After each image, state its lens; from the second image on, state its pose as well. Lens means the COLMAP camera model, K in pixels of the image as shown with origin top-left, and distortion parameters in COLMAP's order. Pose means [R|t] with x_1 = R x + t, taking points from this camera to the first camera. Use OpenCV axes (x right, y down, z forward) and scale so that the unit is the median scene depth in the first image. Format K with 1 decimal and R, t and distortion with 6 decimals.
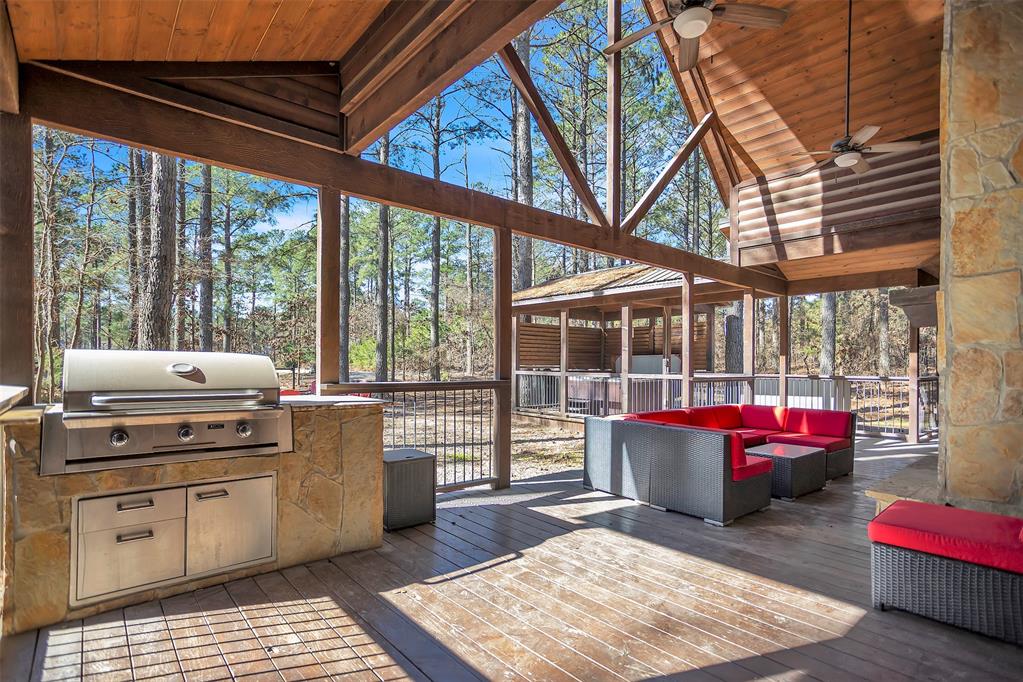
lens RADIAL K [[507.6, 0, 508.2], [0, 507.6, 362.5], [0, 0, 1]] dist [0.000872, 0.000086]
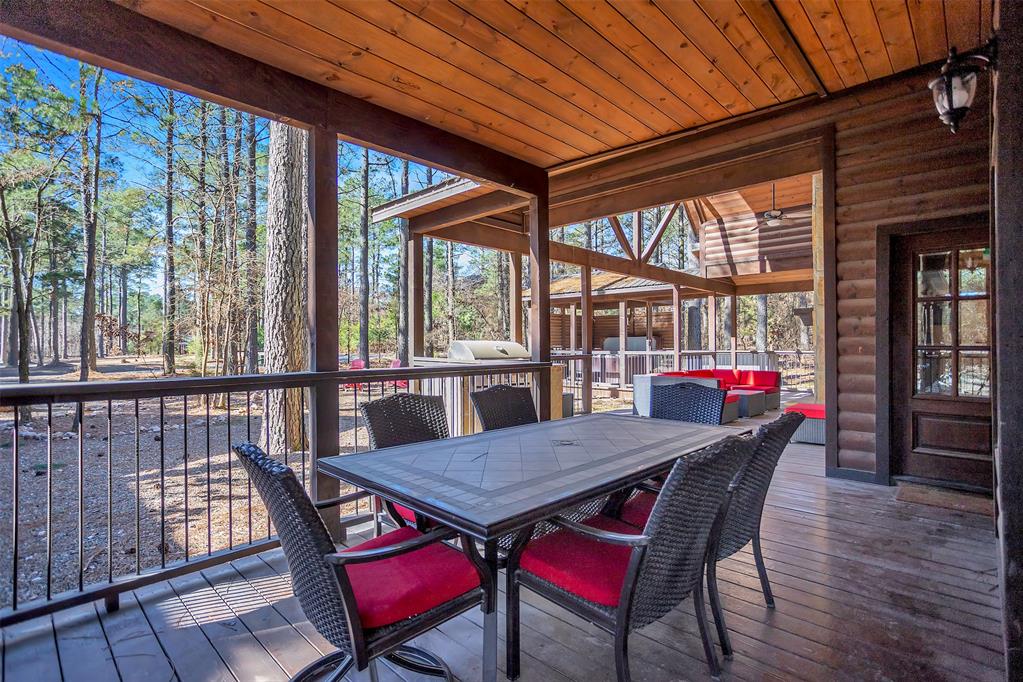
lens RADIAL K [[493.2, 0, 511.5], [0, 493.2, 341.0], [0, 0, 1]] dist [-0.000007, -0.000004]
pose [[0.995449, -0.008679, 0.094899, -0.242107], [0.009039, 0.999953, -0.003362, -0.004552], [-0.094866, 0.004204, 0.995481, -0.370211]]
